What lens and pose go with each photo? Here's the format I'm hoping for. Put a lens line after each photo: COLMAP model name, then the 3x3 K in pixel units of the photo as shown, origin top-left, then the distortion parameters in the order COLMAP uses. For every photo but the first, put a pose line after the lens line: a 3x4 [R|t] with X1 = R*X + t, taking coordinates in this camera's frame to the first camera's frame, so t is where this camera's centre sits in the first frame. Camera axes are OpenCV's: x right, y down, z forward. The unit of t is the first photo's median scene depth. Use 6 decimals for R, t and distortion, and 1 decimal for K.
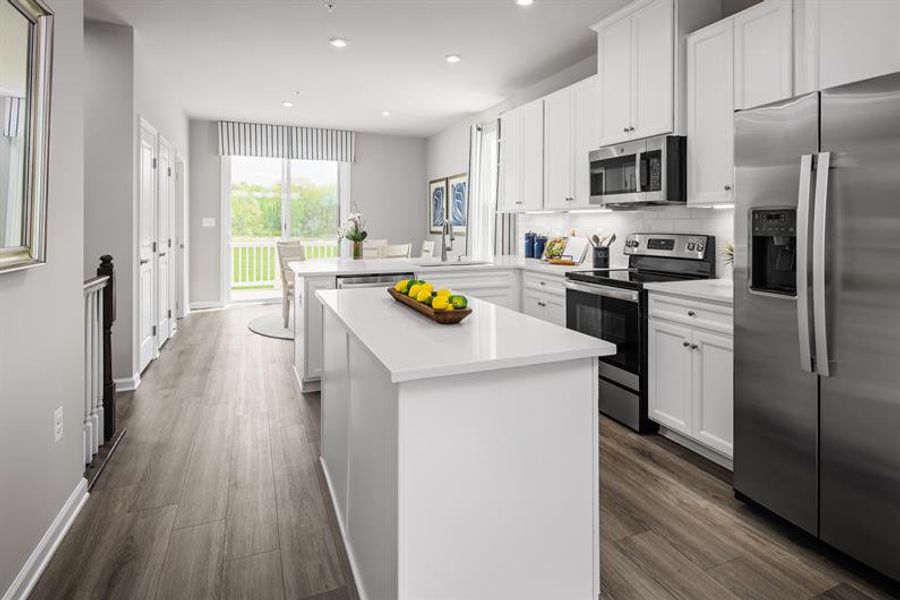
lens RADIAL K [[495.1, 0, 478.7], [0, 495.1, 228.3], [0, 0, 1]] dist [-0.001683, 0.000146]
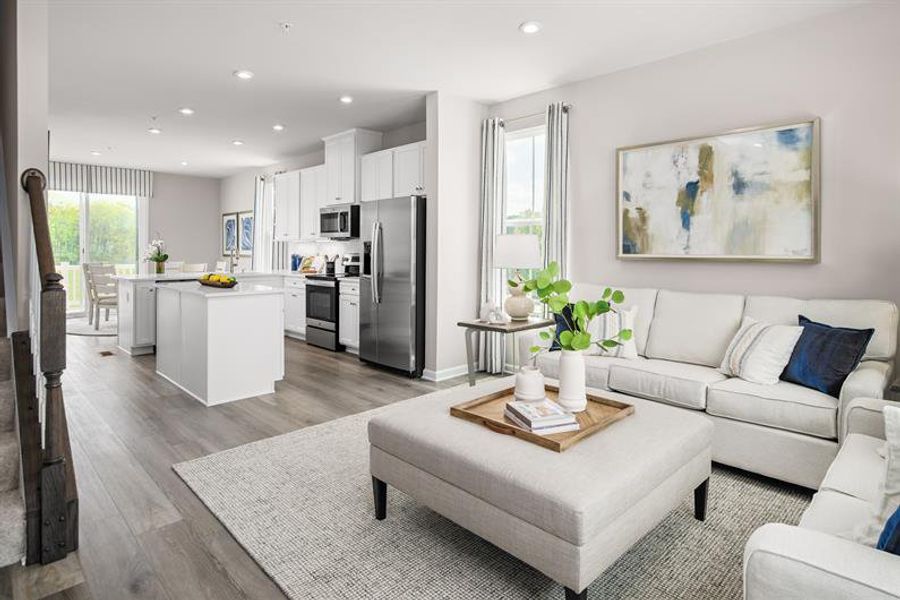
lens RADIAL K [[495.1, 0, 473.9], [0, 495.1, 253.2], [0, 0, 1]] dist [-0.001683, 0.000146]
pose [[0.933625, -0.004550, 0.358224, 0.079035], [0.004089, 0.999990, 0.002044, 0.005246], [-0.358230, -0.000444, 0.933633, -0.688224]]
